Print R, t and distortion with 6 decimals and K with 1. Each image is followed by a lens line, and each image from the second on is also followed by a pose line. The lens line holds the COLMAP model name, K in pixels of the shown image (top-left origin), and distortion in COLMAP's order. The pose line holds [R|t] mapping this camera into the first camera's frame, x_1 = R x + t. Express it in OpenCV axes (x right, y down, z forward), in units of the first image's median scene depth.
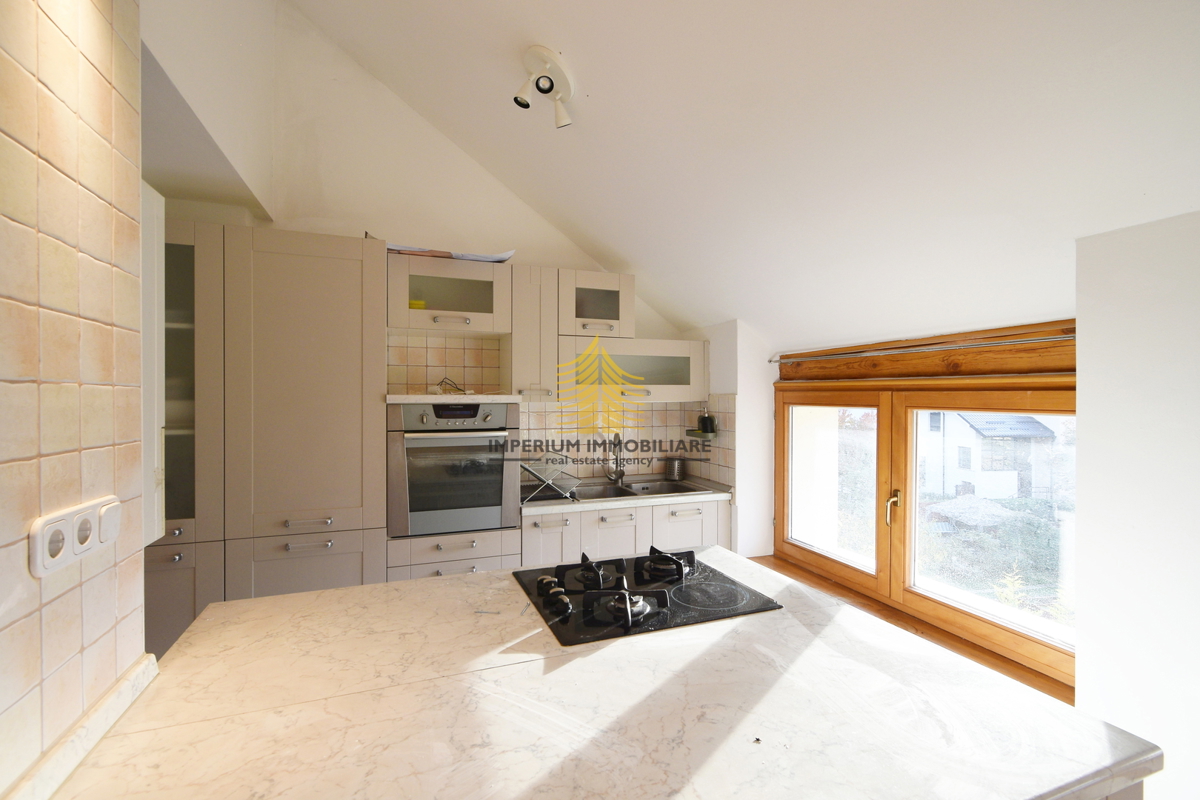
lens RADIAL K [[556.3, 0, 595.9], [0, 556.3, 400.5], [0, 0, 1]] dist [0.009895, -0.005710]
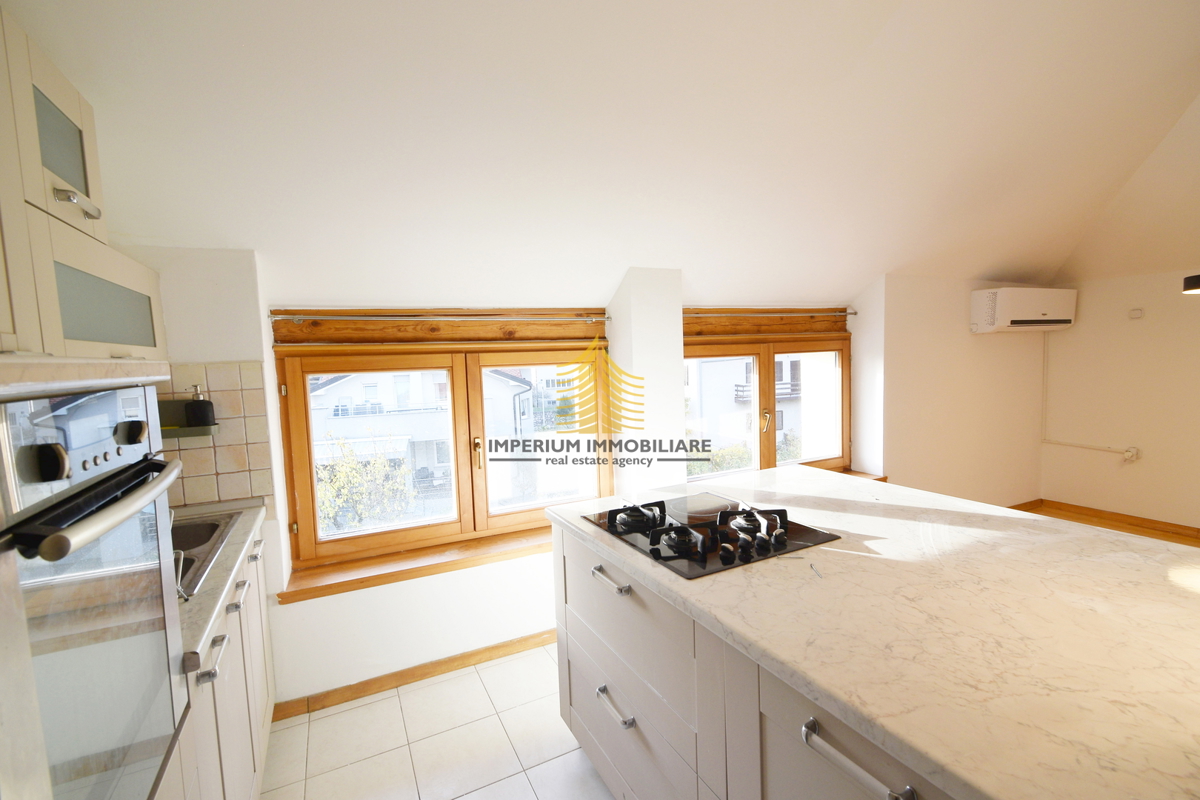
lens RADIAL K [[556.3, 0, 595.9], [0, 556.3, 400.5], [0, 0, 1]] dist [0.009895, -0.005710]
pose [[-0.141760, -0.074167, 0.987119, -0.745881], [0.043846, 0.995740, 0.081112, -0.001353], [-0.988930, 0.054780, -0.137904, 1.049982]]
